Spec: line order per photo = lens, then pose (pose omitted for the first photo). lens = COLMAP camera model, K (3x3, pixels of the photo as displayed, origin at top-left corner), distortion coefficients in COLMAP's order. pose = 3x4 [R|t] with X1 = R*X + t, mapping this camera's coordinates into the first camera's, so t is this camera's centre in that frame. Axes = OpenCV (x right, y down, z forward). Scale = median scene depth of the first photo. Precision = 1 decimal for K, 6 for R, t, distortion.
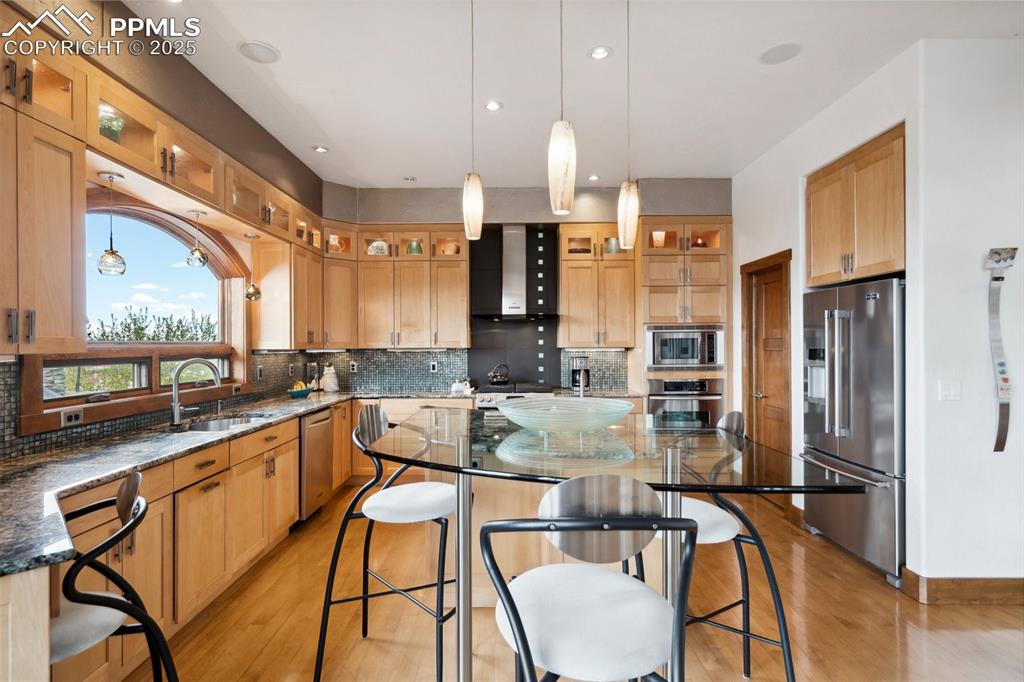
lens RADIAL K [[498.5, 0, 512.0], [0, 498.5, 341.0], [0, 0, 1]] dist [-0.000089, 0.000011]
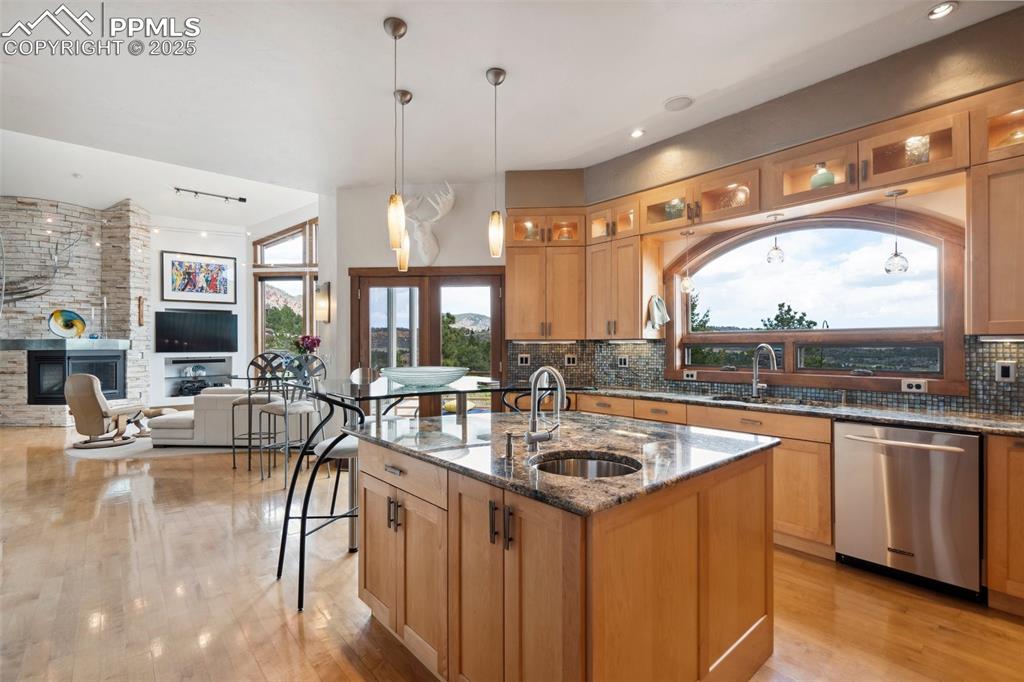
lens RADIAL K [[468.0, 0, 505.8], [0, 468.0, 344.9], [0, 0, 1]] dist [-0.000130, 0.000229]
pose [[-0.754496, 0.003291, -0.656296, 0.333251], [0.009006, 0.999945, -0.005339, 0.023207], [0.656243, -0.009939, -0.754485, 0.873464]]
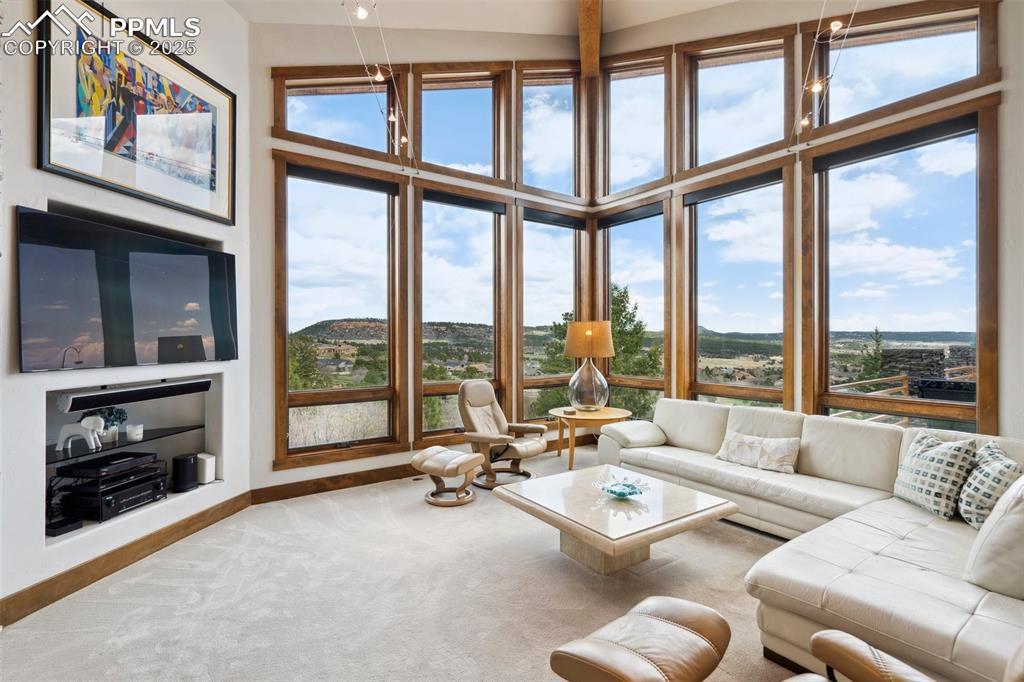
lens RADIAL K [[480.9, 0, 516.6], [0, 480.9, 335.7], [0, 0, 1]] dist [-0.000804, -0.000031]
pose [[-0.161383, 0.001830, -0.986890, 0.537867], [0.008550, 0.999963, 0.000456, -0.000715], [0.986855, -0.008365, -0.161393, -0.821648]]
